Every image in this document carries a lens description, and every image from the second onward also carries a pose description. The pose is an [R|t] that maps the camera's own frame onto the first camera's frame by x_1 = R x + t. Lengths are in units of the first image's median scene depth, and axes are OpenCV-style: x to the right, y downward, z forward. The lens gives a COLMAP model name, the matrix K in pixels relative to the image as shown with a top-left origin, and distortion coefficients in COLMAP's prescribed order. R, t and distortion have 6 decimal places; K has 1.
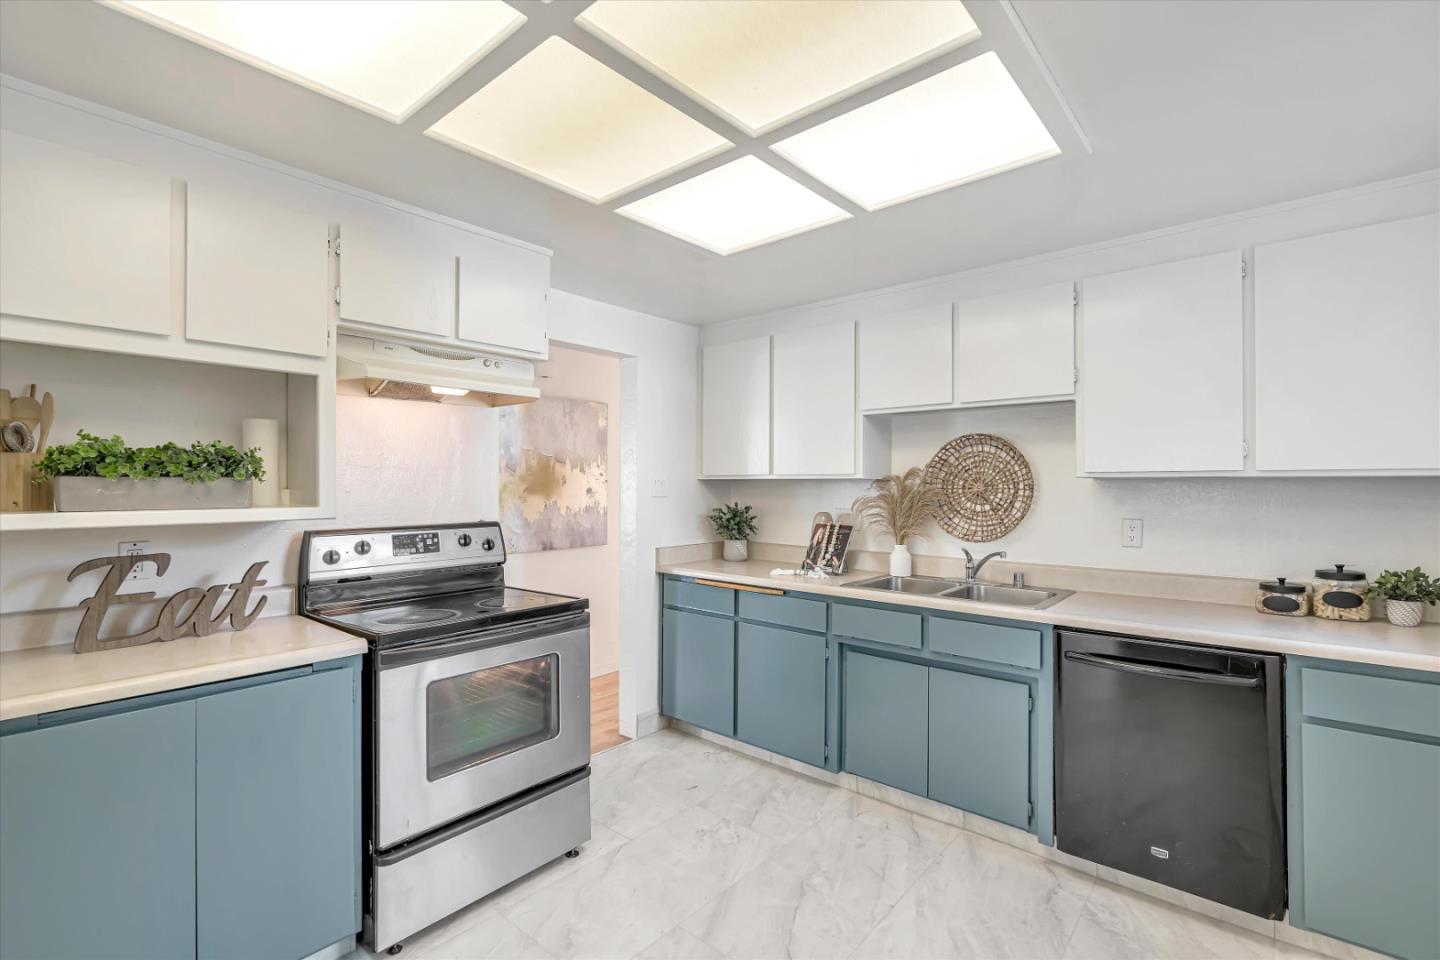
lens RADIAL K [[655.3, 0, 717.3], [0, 655.3, 485.3], [0, 0, 1]] dist [0.002712, 0.000851]
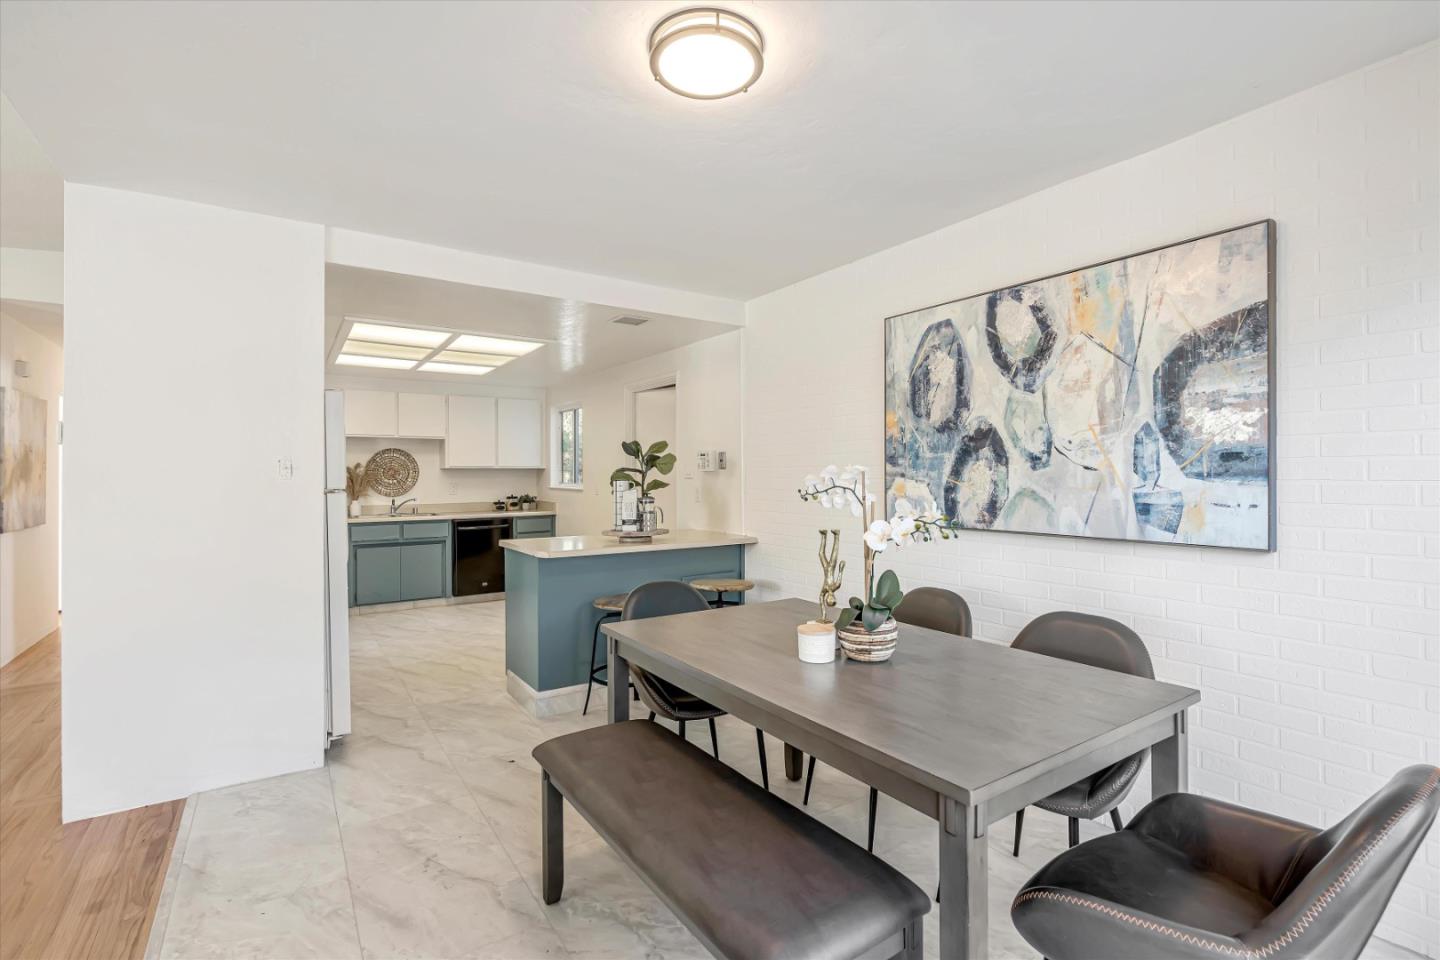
lens RADIAL K [[653.7, 0, 719.1], [0, 653.7, 475.2], [0, 0, 1]] dist [-0.002211, 0.000214]
pose [[0.266236, -0.002913, 0.963903, -1.543181], [0.006440, 0.999978, 0.001243, 0.018035], [-0.963886, 0.005877, 0.266249, -0.708946]]
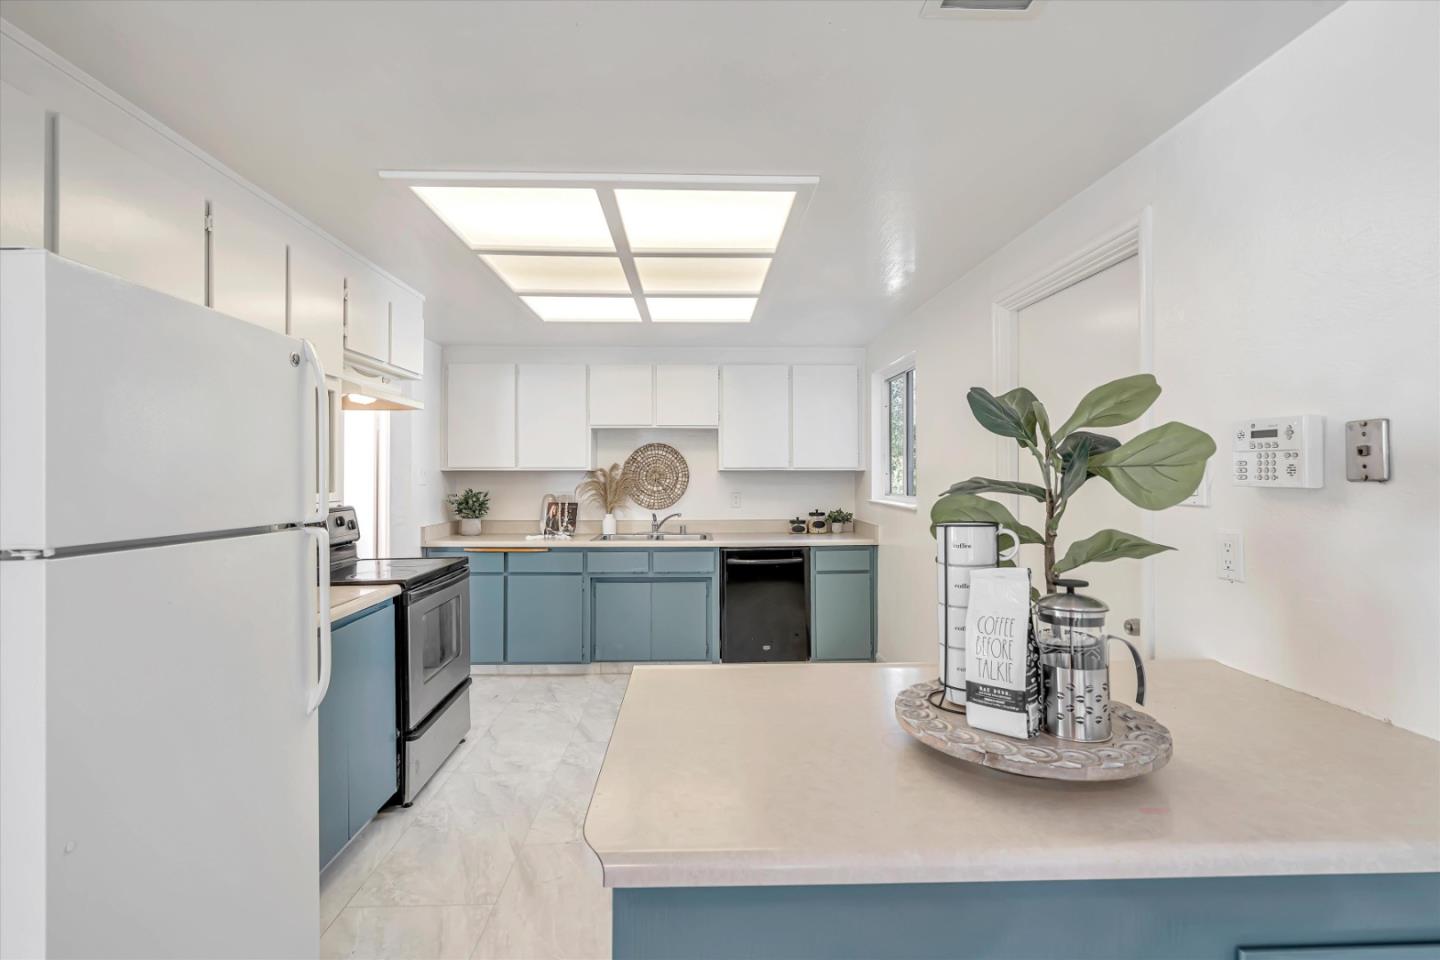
lens RADIAL K [[653.7, 0, 719.1], [0, 653.7, 475.2], [0, 0, 1]] dist [-0.002211, 0.000214]
pose [[0.735319, -0.003374, 0.677713, -0.628393], [0.002913, 0.999994, 0.001817, -0.001564], [-0.677715, 0.000638, 0.735324, -0.323861]]
